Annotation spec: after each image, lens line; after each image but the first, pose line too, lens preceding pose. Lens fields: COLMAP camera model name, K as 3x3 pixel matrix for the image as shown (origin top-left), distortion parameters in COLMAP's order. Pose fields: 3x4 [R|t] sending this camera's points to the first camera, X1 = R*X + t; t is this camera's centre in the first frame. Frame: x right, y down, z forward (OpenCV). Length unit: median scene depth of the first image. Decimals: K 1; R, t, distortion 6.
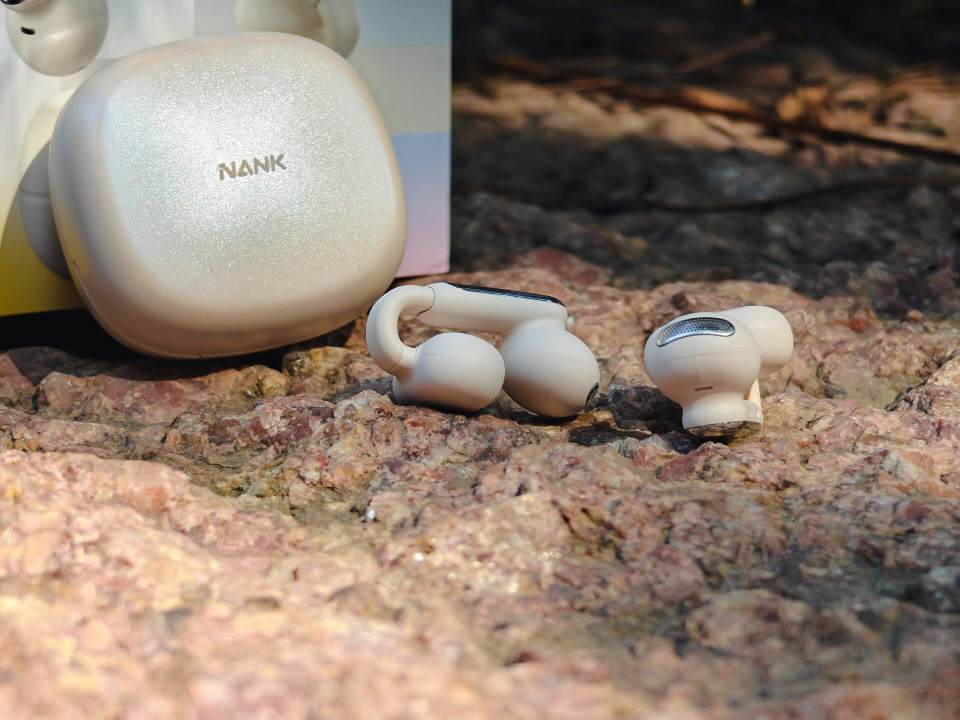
lens RADIAL K [[2255.0, 0, 338.2], [0, 2255.0, 360.4], [0, 0, 1]] dist [0.113522, -0.374471]
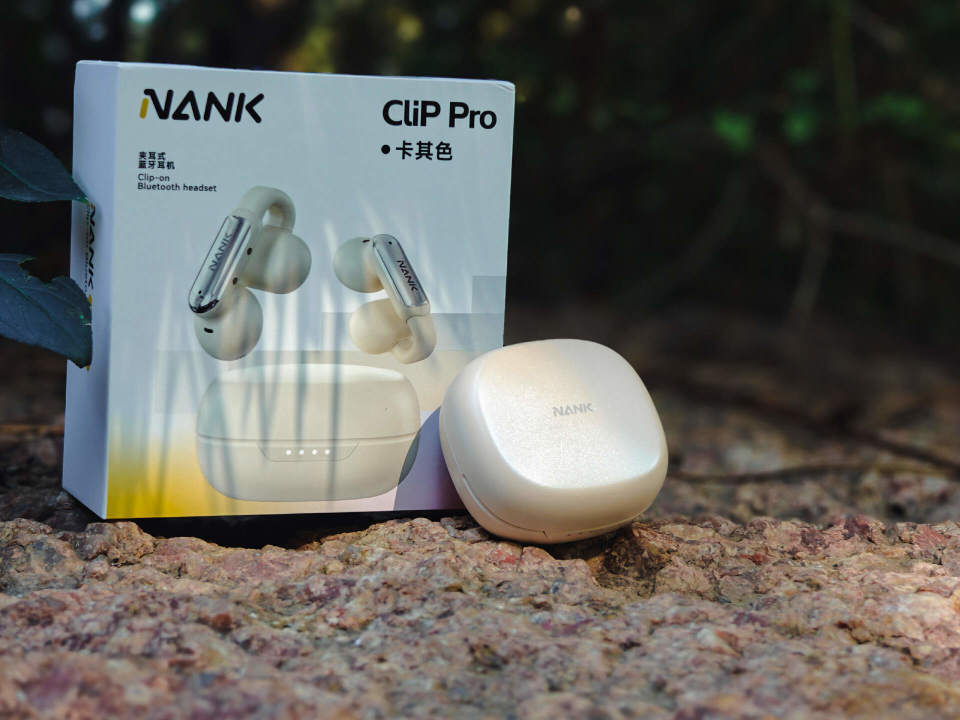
lens RADIAL K [[2255.0, 0, 338.2], [0, 2255.0, 360.4], [0, 0, 1]] dist [0.113522, -0.374471]
pose [[0.986364, 0.044634, -0.158409, 0.230644], [-0.064354, 0.990487, -0.121628, 0.062326], [0.151473, 0.130164, 0.979854, -0.556806]]
